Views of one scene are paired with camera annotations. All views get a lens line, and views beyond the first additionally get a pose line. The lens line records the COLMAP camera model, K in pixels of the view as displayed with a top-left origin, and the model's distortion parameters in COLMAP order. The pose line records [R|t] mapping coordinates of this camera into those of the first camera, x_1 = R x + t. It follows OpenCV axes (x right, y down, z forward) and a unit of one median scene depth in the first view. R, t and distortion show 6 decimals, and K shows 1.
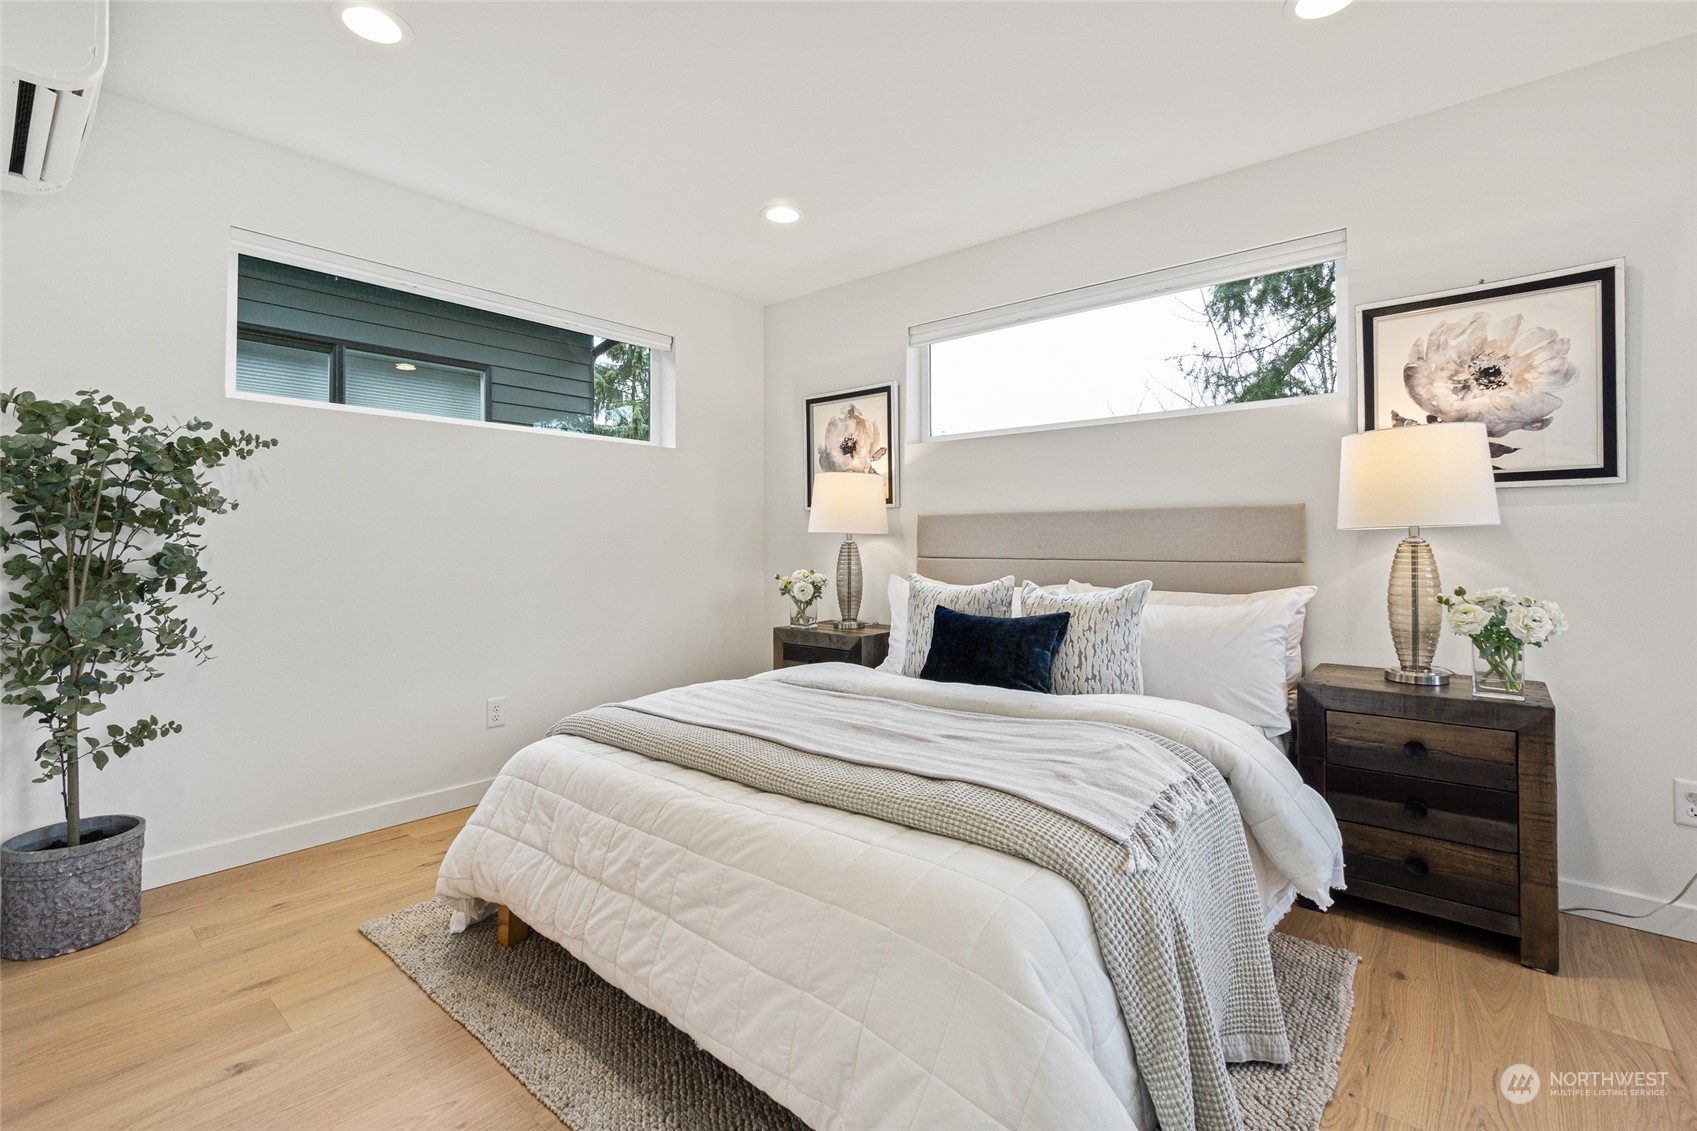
lens RADIAL K [[749.5, 0, 845.8], [0, 749.5, 543.5], [0, 0, 1]] dist [0.000263, 0.000116]
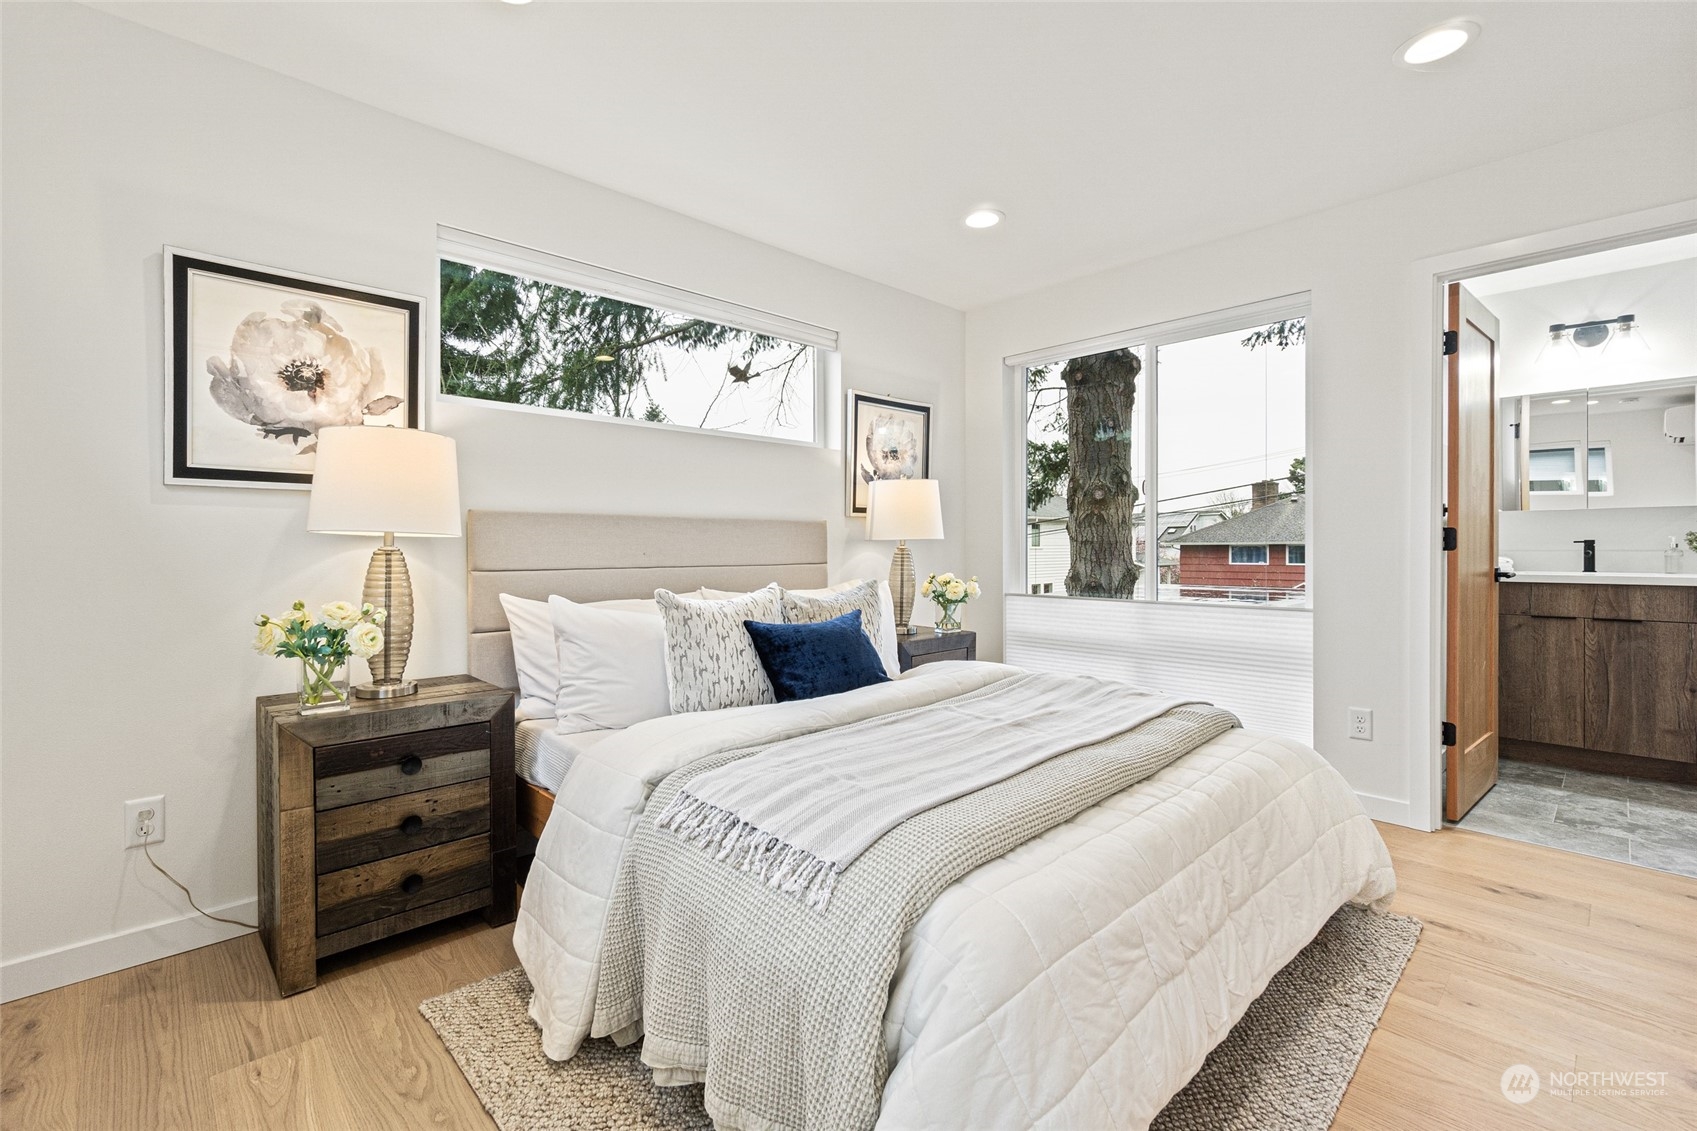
lens RADIAL K [[749.5, 0, 845.8], [0, 749.5, 543.5], [0, 0, 1]] dist [0.000263, 0.000116]
pose [[0.106091, 0.007426, 0.994329, -0.519581], [0.003440, 0.999963, -0.007835, -0.000333], [-0.994350, 0.004251, 0.106062, 0.556095]]
